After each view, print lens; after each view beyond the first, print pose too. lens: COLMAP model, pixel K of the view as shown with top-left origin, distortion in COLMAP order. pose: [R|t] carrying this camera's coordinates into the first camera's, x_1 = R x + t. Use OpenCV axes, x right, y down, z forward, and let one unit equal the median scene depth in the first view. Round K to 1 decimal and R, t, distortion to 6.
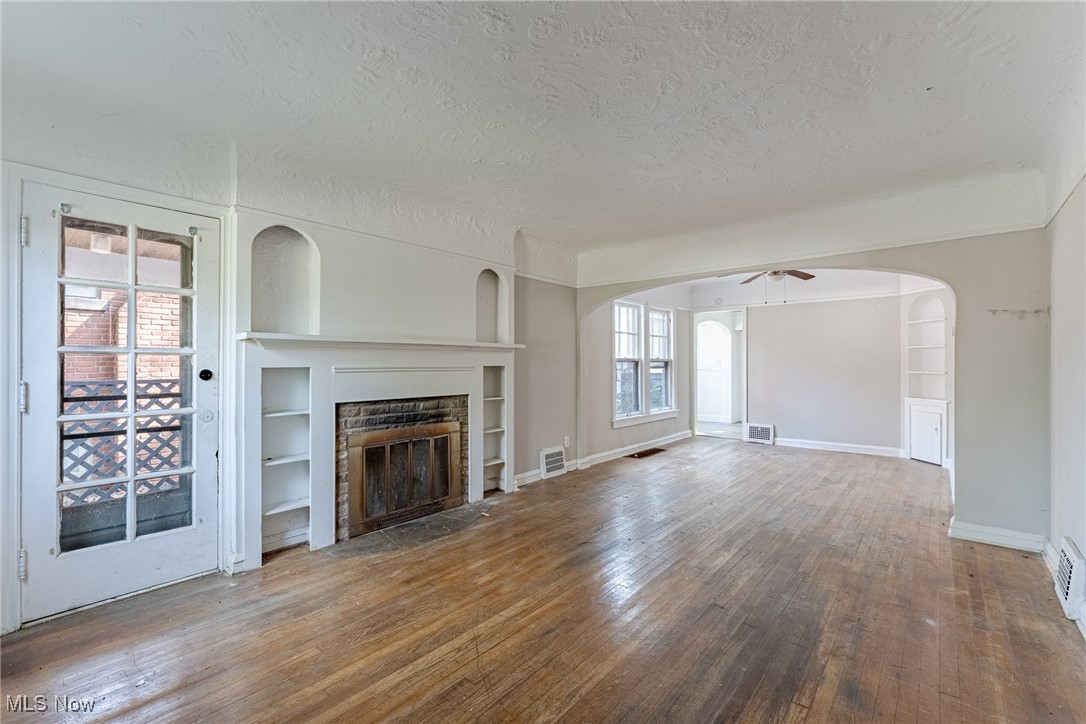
lens RADIAL K [[460.1, 0, 546.7], [0, 460.1, 360.6], [0, 0, 1]] dist [-0.001173, 0.000004]
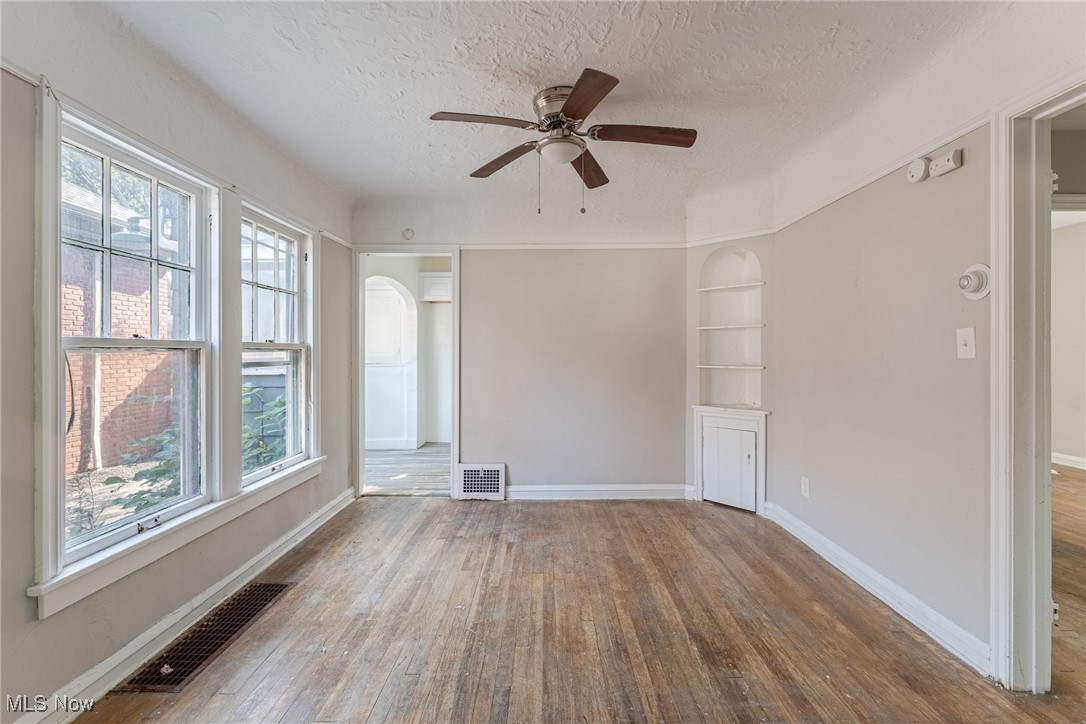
lens RADIAL K [[460.1, 0, 531.2], [0, 460.1, 346.4], [0, 0, 1]] dist [-0.001173, 0.000004]
pose [[0.774768, 0.005260, 0.632224, 0.273878], [-0.001752, 0.999979, -0.006173, 0.001897], [-0.632244, 0.003675, 0.774761, 0.908706]]
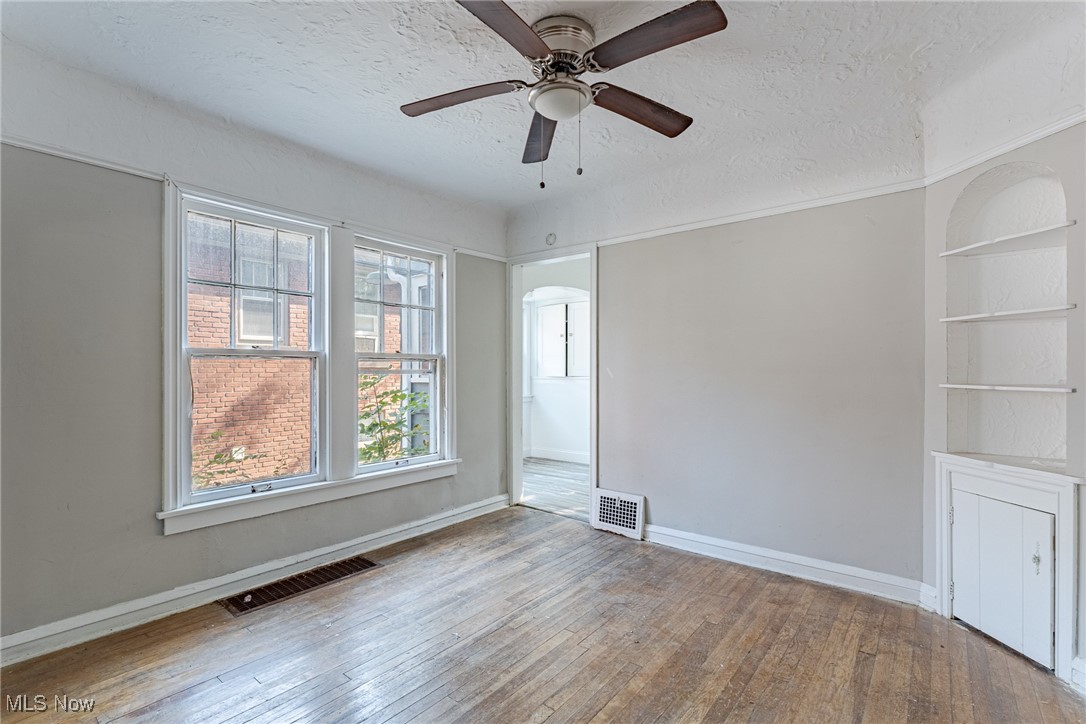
lens RADIAL K [[481.7, 0, 537.4], [0, 481.7, 364.2], [0, 0, 1]] dist [0.001509, -0.001540]
pose [[0.999861, 0.002006, 0.016540, 0.625659], [-0.001996, 0.999998, -0.000650, 0.011645], [-0.016542, 0.000617, 0.999863, 0.857245]]
